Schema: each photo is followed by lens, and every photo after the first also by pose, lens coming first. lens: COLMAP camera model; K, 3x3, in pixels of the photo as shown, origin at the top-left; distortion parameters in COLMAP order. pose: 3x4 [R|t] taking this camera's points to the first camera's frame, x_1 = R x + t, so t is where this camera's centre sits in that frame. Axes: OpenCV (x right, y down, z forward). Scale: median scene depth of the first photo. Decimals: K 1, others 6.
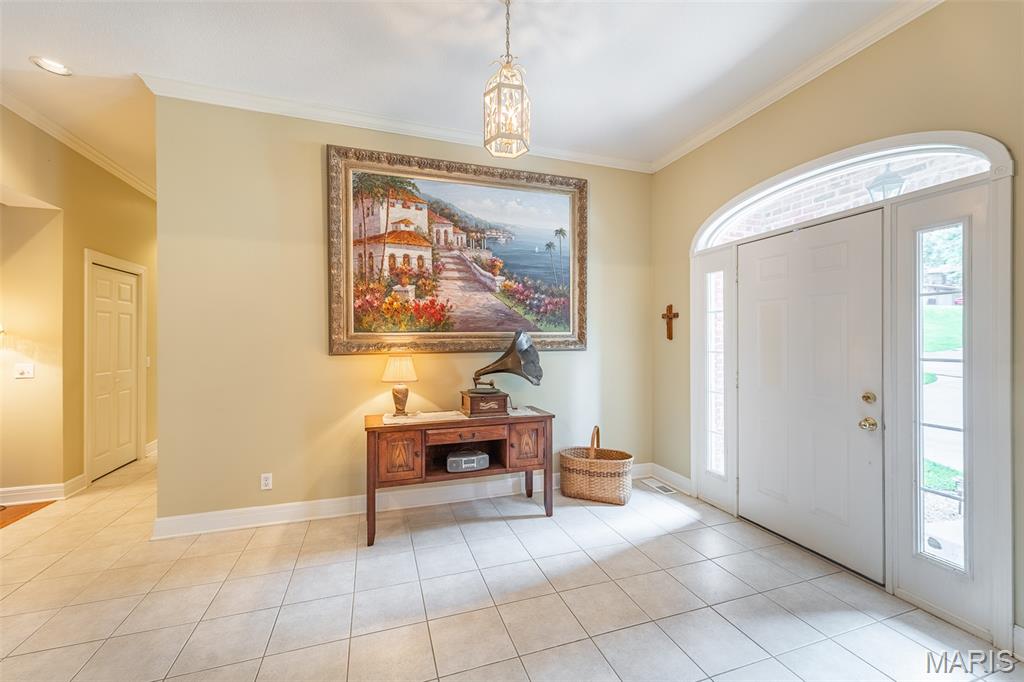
lens RADIAL K [[406.3, 0, 507.5], [0, 406.3, 338.6], [0, 0, 1]] dist [0.005772, -0.000025]
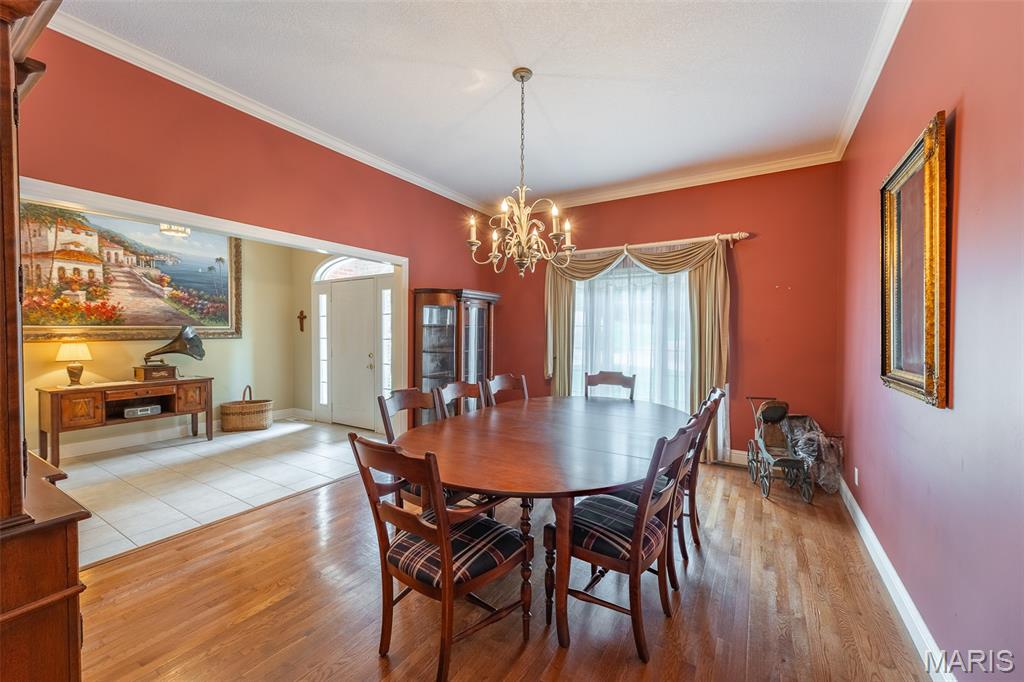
lens RADIAL K [[406.3, 0, 511.7], [0, 406.3, 337.7], [0, 0, 1]] dist [0.005772, -0.000025]
pose [[0.767817, -0.008002, 0.640620, -0.011248], [-0.002663, 0.999873, 0.015682, -0.000908], [-0.640664, -0.013747, 0.767698, -0.966612]]
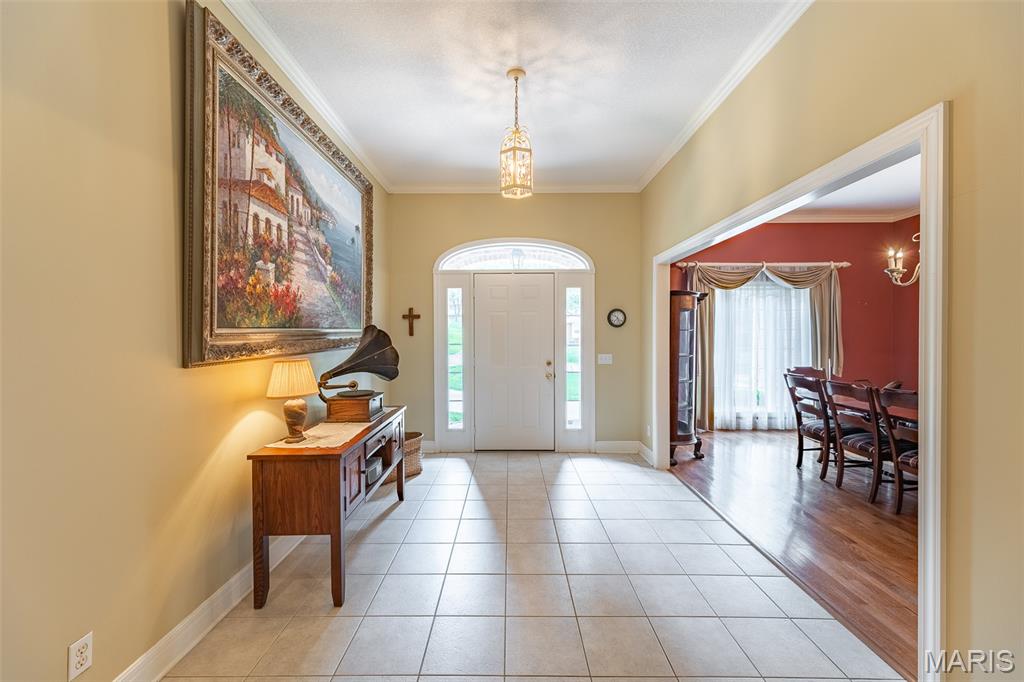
lens RADIAL K [[406.3, 0, 508.6], [0, 406.3, 338.5], [0, 0, 1]] dist [0.005772, -0.000025]
pose [[0.321024, -0.012808, 0.946985, -0.790469], [0.001129, 0.999913, 0.013141, -0.006318], [-0.947070, -0.003150, 0.321010, 0.370076]]
